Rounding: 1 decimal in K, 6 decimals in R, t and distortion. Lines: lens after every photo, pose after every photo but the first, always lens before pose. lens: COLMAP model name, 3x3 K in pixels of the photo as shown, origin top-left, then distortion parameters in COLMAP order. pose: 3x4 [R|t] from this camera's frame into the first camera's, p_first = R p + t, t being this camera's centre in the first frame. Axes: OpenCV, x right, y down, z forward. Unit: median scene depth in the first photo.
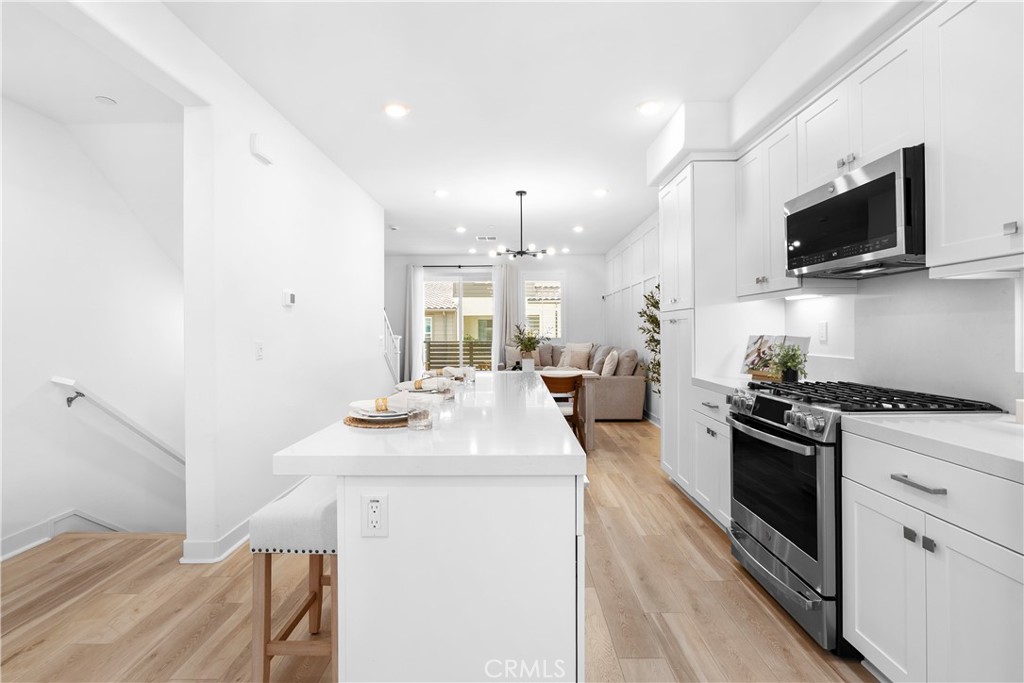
lens RADIAL K [[465.2, 0, 513.0], [0, 465.2, 329.4], [0, 0, 1]] dist [-0.000939, -0.000174]
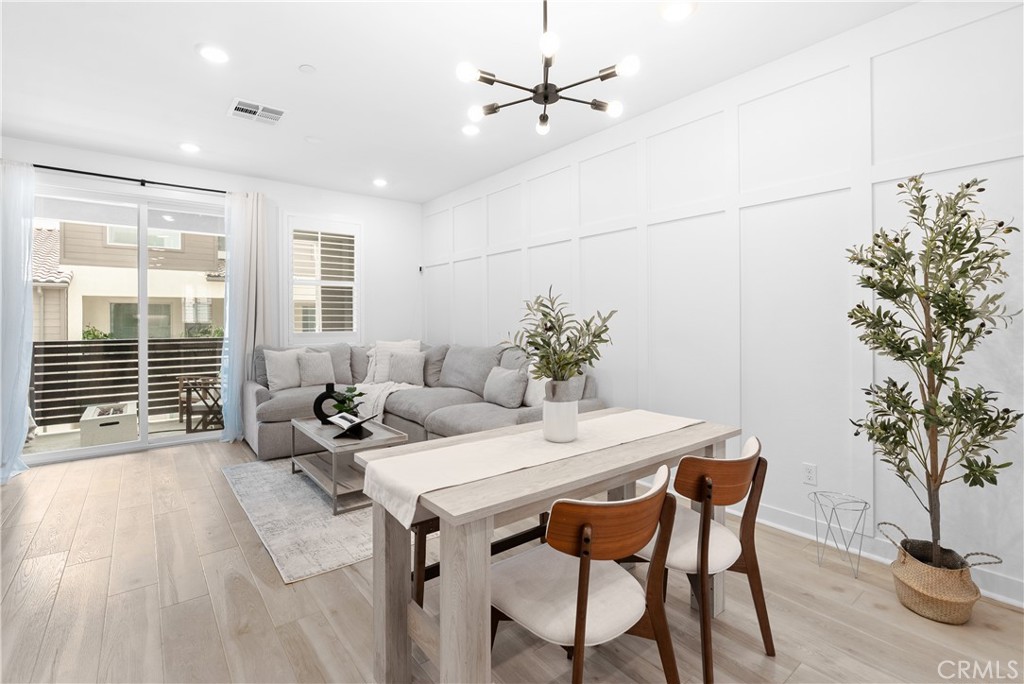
lens RADIAL K [[476.6, 0, 509.8], [0, 476.6, 318.7], [0, 0, 1]] dist [-0.004570, -0.000515]
pose [[0.788496, 0.003700, 0.615028, -0.072856], [-0.003095, 0.999993, -0.002049, 0.001073], [-0.615032, -0.000288, 0.788502, 0.246435]]
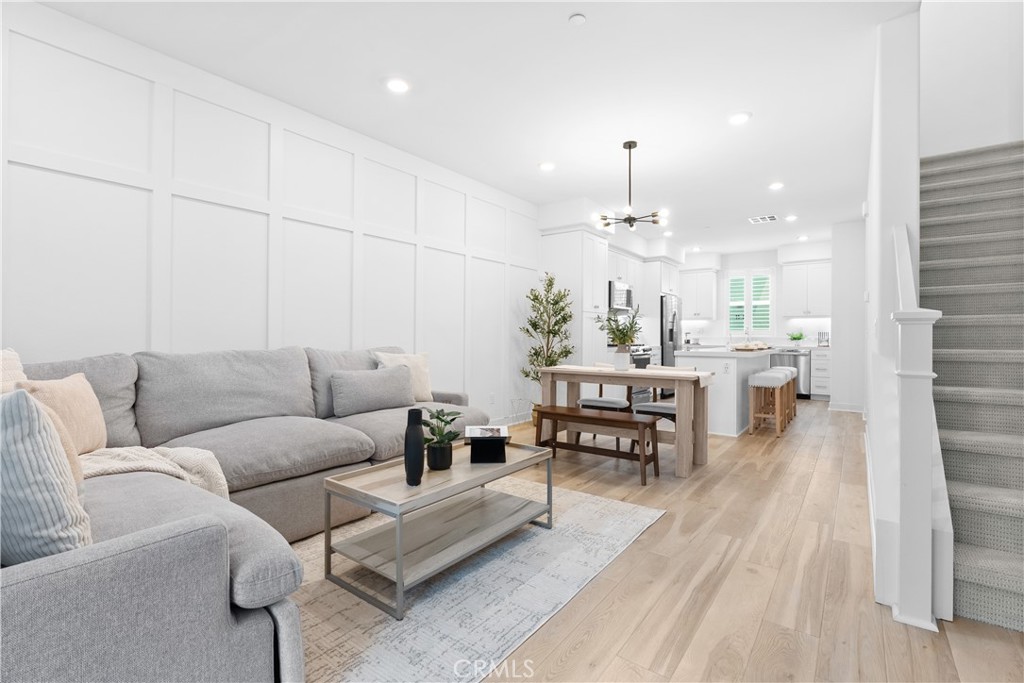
lens RADIAL K [[469.6, 0, 513.8], [0, 469.6, 336.8], [0, 0, 1]] dist [-0.003552, -0.000621]
pose [[-0.806653, -0.001033, 0.591024, -0.098869], [-0.004843, 0.999976, -0.004861, 0.013312], [-0.591005, -0.006783, -0.806639, 0.589350]]
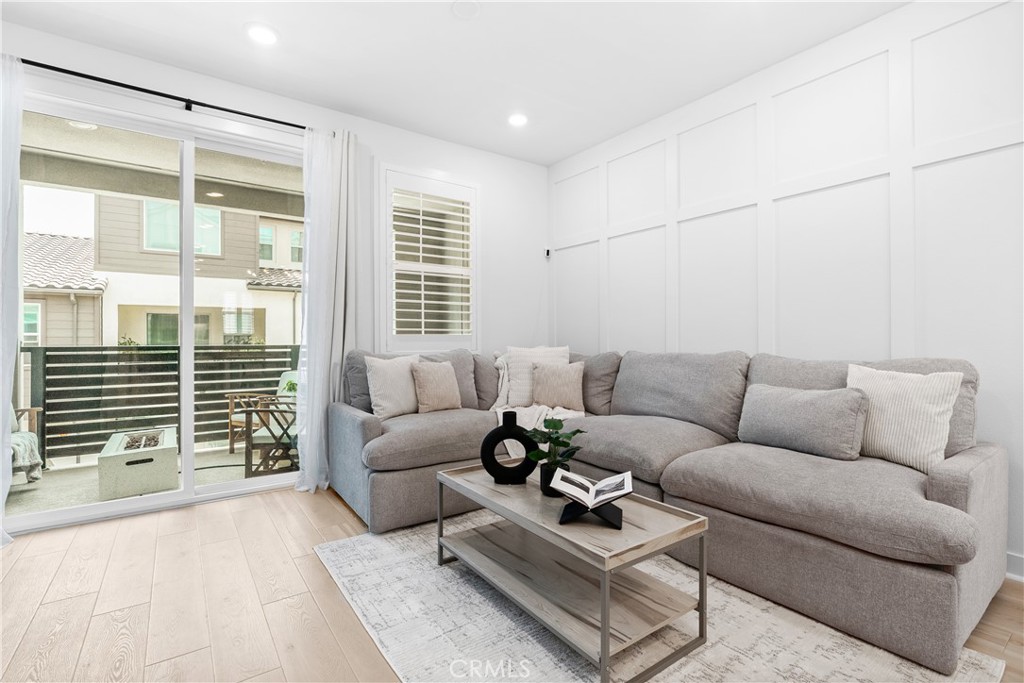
lens RADIAL K [[469.6, 0, 513.8], [0, 469.6, 336.8], [0, 0, 1]] dist [-0.003552, -0.000621]
pose [[0.810957, 0.005877, 0.585076, -0.075056], [-0.006709, 0.999977, -0.000745, 0.012131], [-0.585067, -0.003322, 0.810978, 0.384414]]
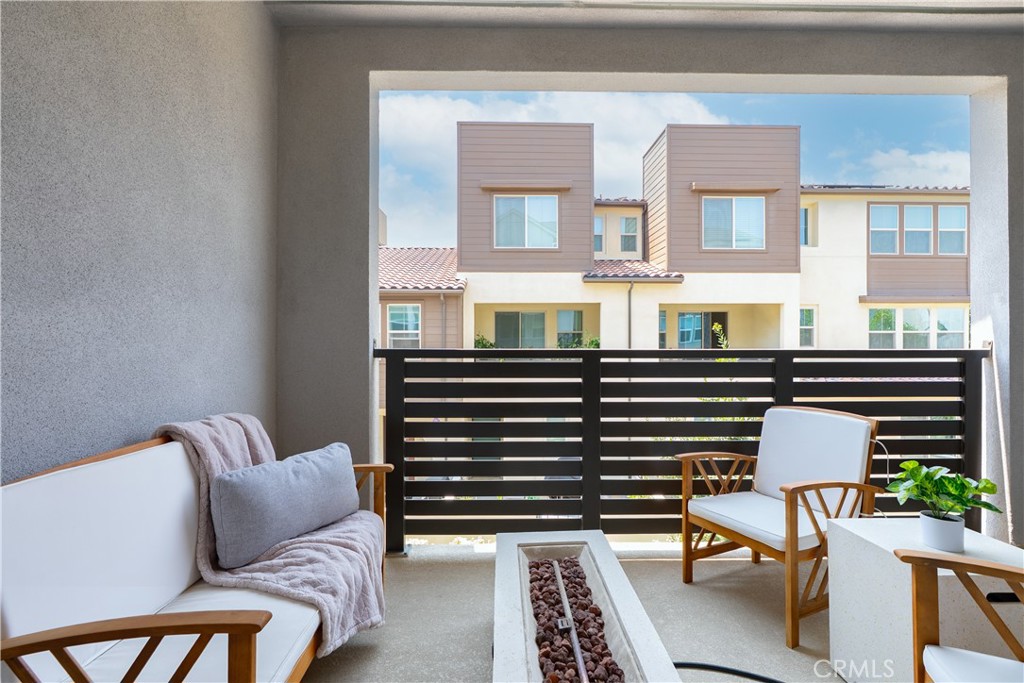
lens RADIAL K [[465.2, 0, 513.0], [0, 465.2, 329.4], [0, 0, 1]] dist [-0.000939, -0.000174]
pose [[0.999822, 0.006623, 0.017660, -0.104492], [-0.006481, 0.999946, -0.008134, 0.013897], [-0.017712, 0.008018, 0.999811, 0.625340]]
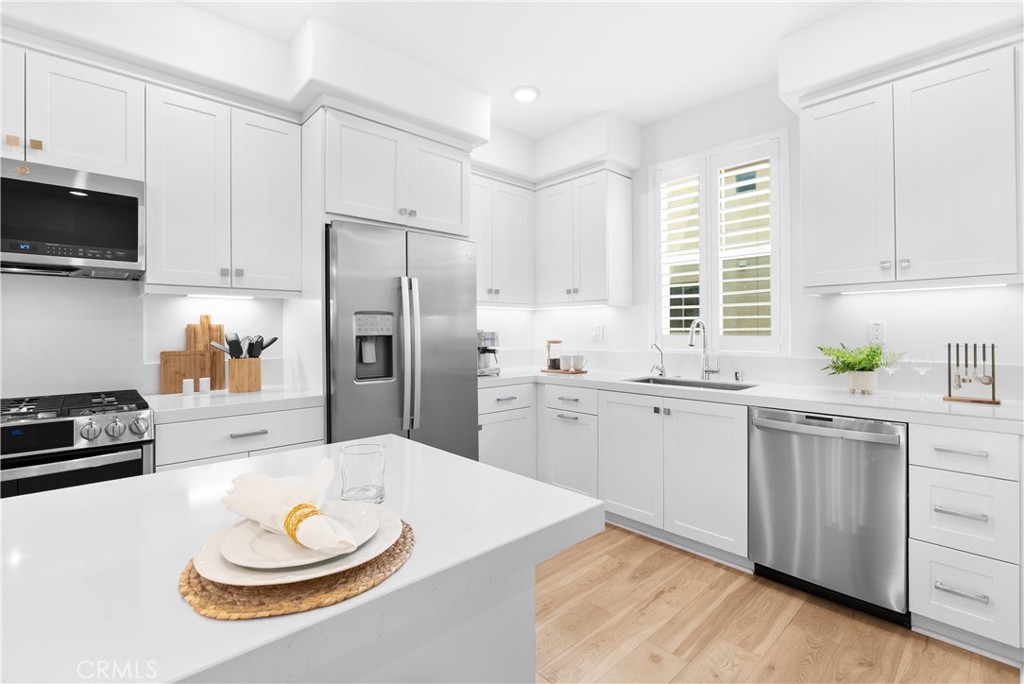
lens RADIAL K [[475.6, 0, 511.6], [0, 475.6, 327.0], [0, 0, 1]] dist [0.001646, 0.000636]
pose [[-0.681158, 0.012859, 0.732023, -0.077825], [0.002173, 0.999877, -0.015543, 0.000491], [-0.732133, -0.008996, -0.681102, 0.127915]]
